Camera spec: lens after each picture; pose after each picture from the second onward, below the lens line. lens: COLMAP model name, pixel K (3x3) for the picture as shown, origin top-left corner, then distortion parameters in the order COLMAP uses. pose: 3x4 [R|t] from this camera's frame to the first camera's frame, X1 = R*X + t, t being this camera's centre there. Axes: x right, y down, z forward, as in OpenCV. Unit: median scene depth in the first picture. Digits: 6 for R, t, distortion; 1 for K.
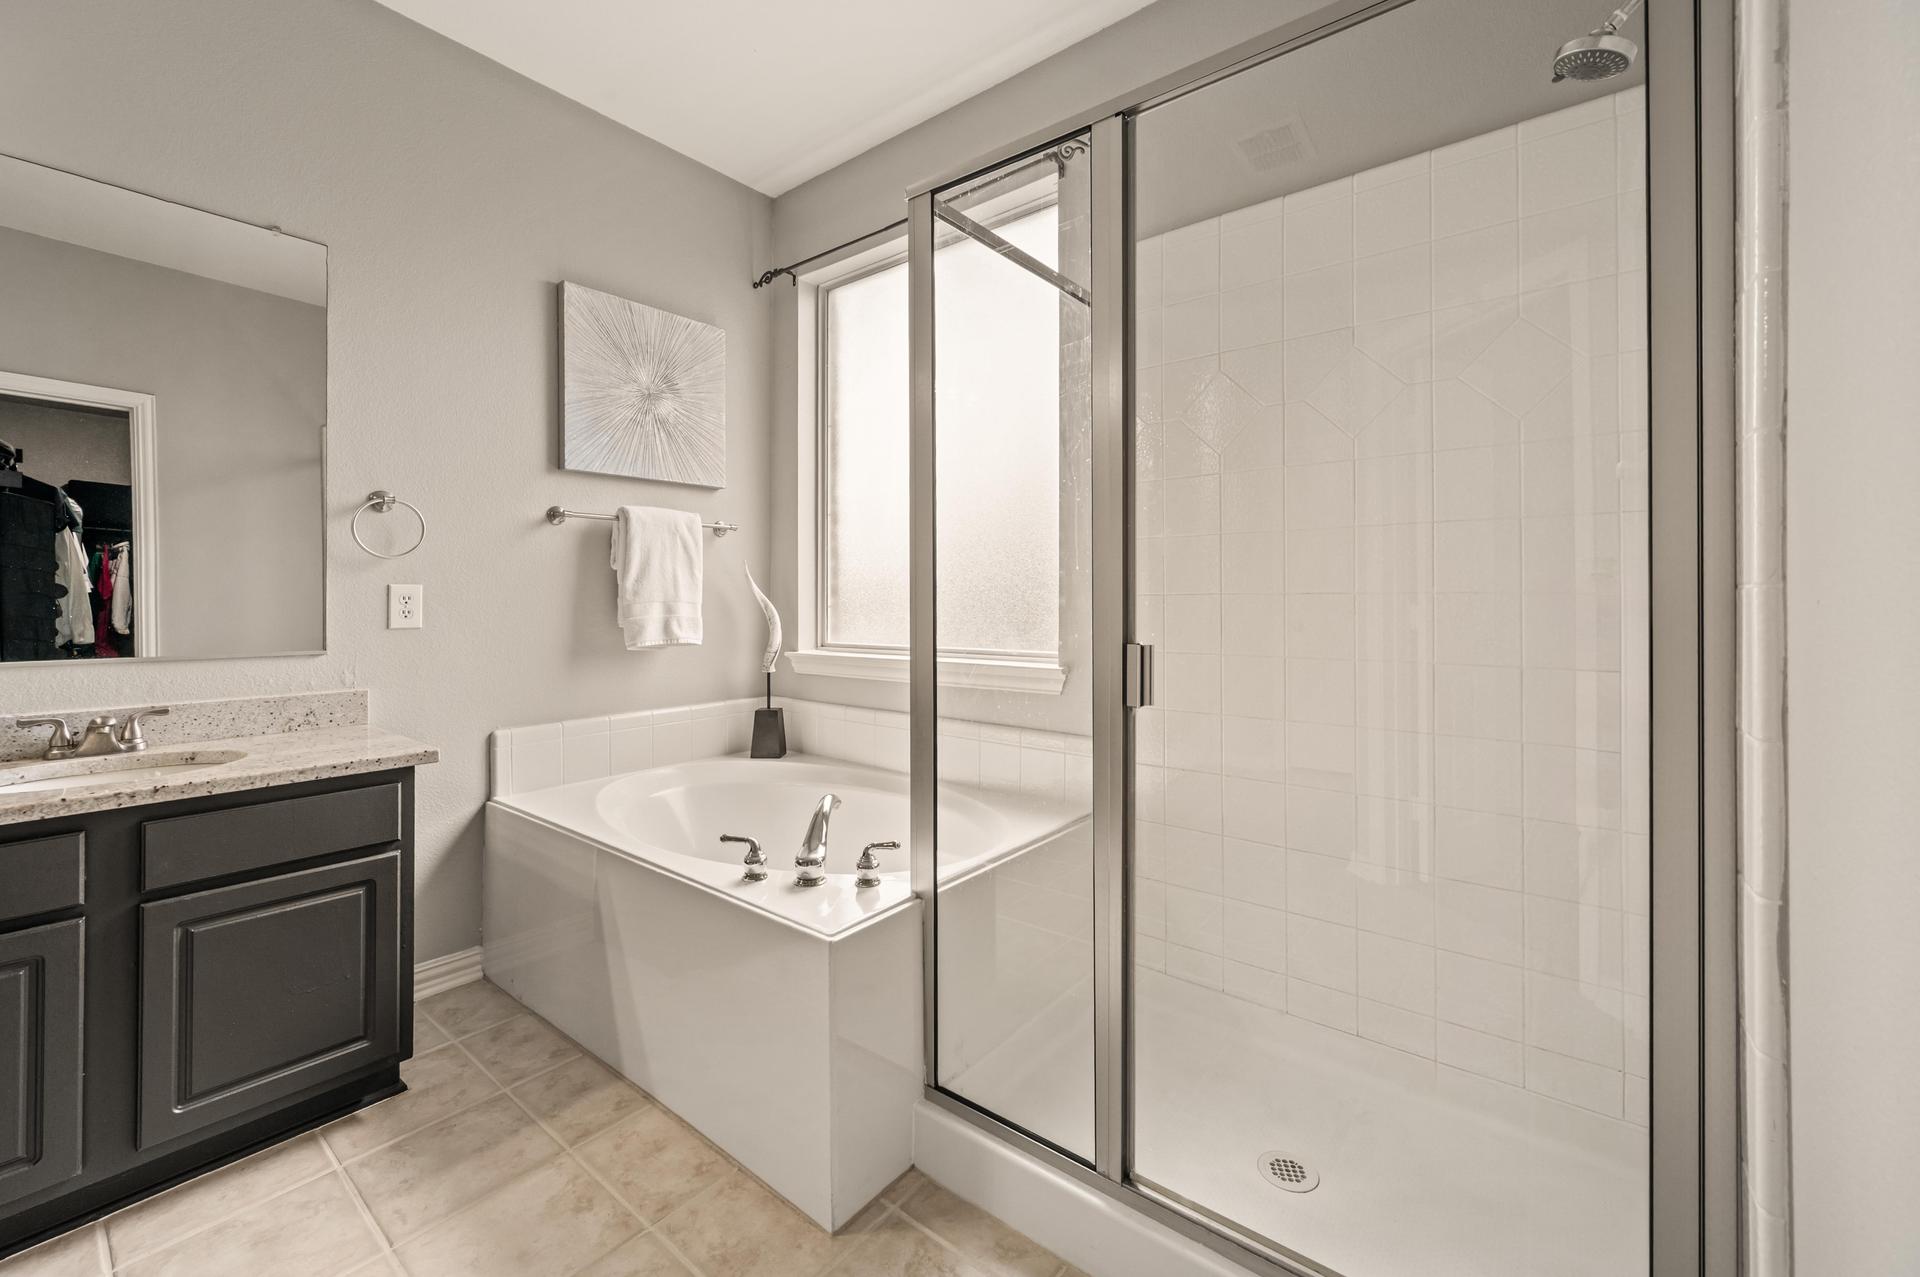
lens RADIAL K [[759.1, 0, 971.0], [0, 759.1, 605.6], [0, 0, 1]] dist [-0.001919, 0.000377]
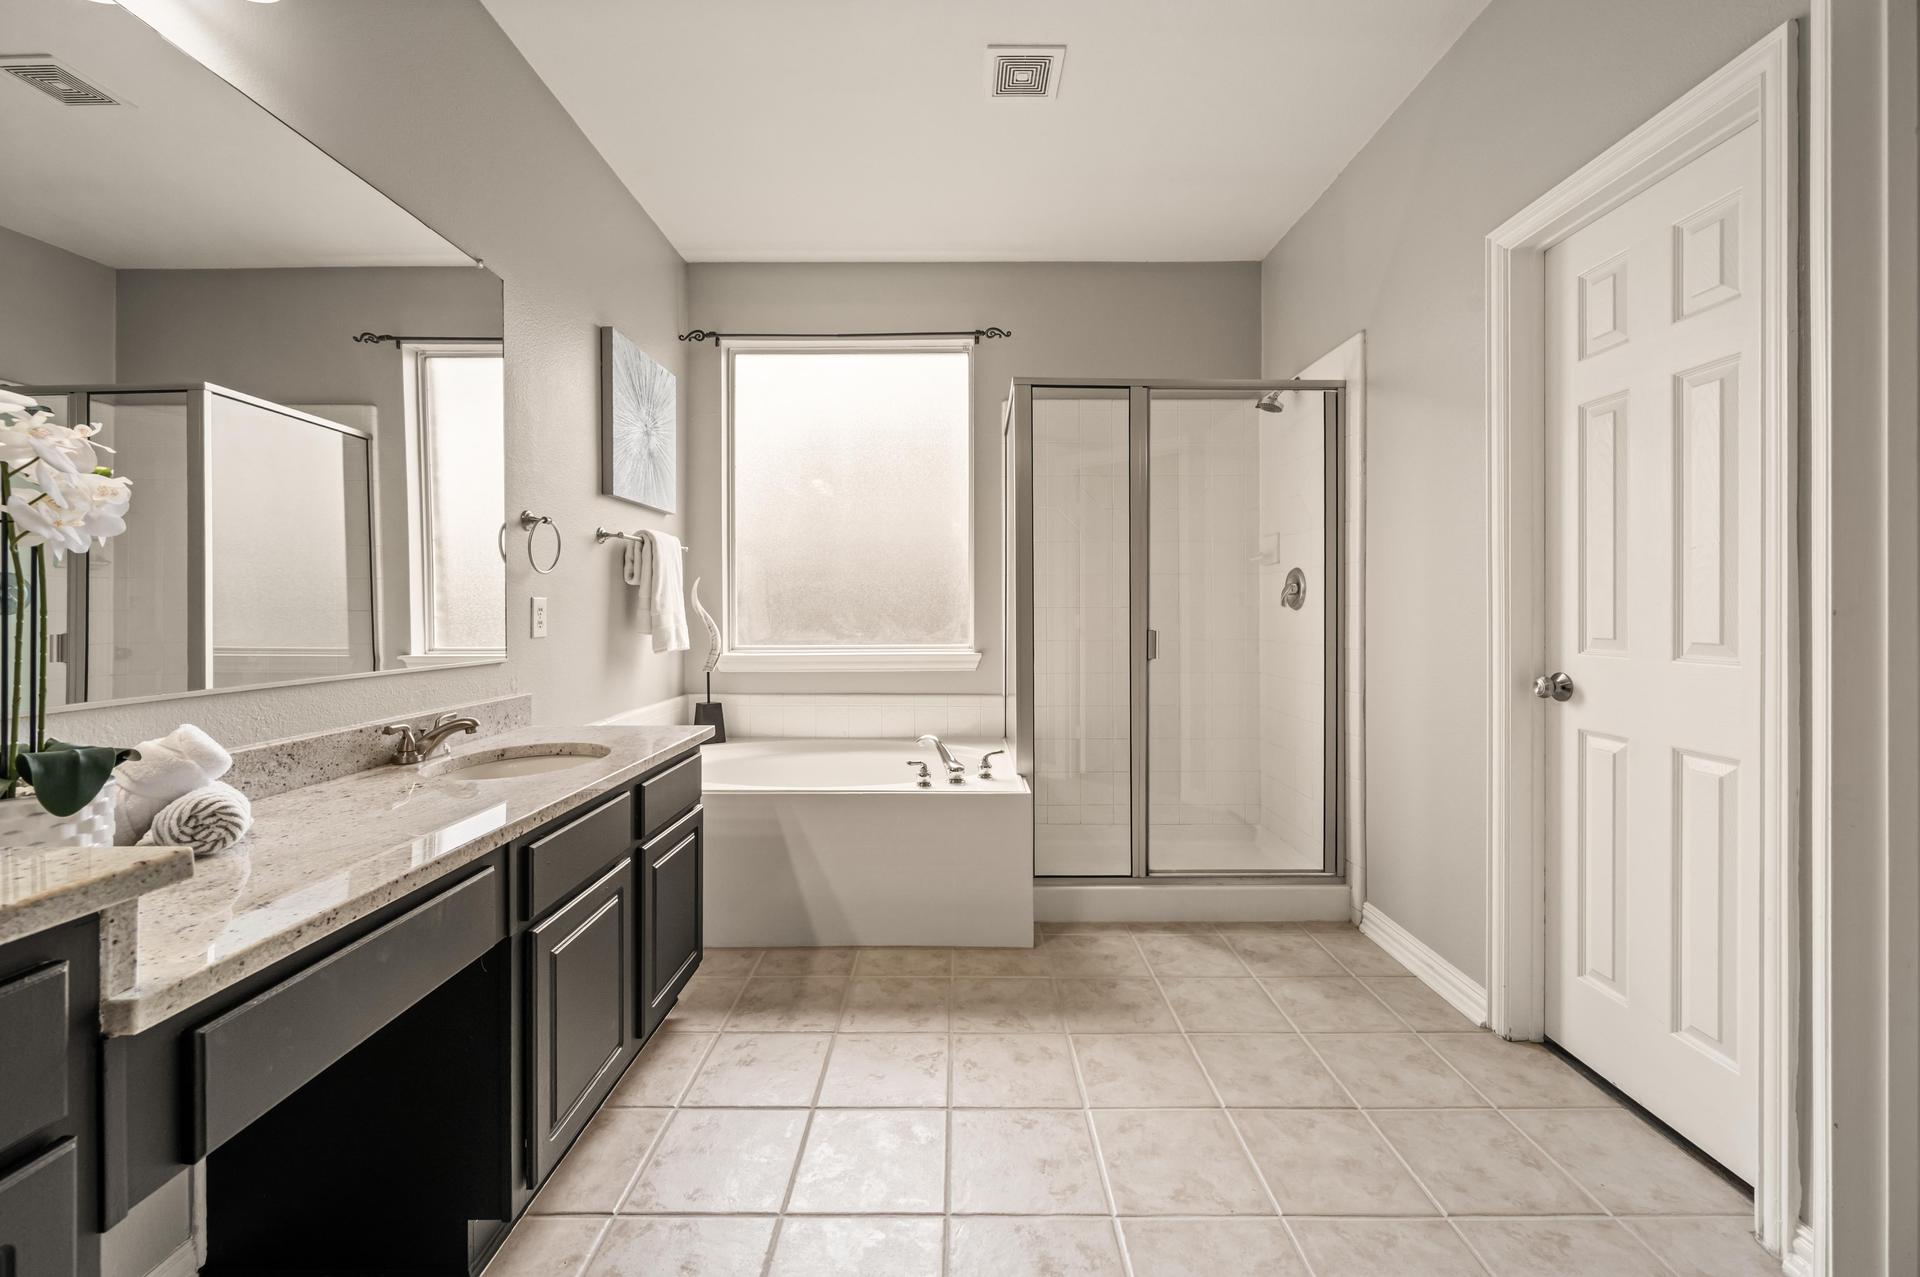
lens RADIAL K [[759.1, 0, 956.3], [0, 759.1, 618.5], [0, 0, 1]] dist [-0.001919, 0.000377]
pose [[0.783742, -0.008146, 0.621033, -1.221505], [0.006770, 0.999967, 0.004573, 0.001871], [-0.621049, 0.000620, 0.783771, -0.291816]]
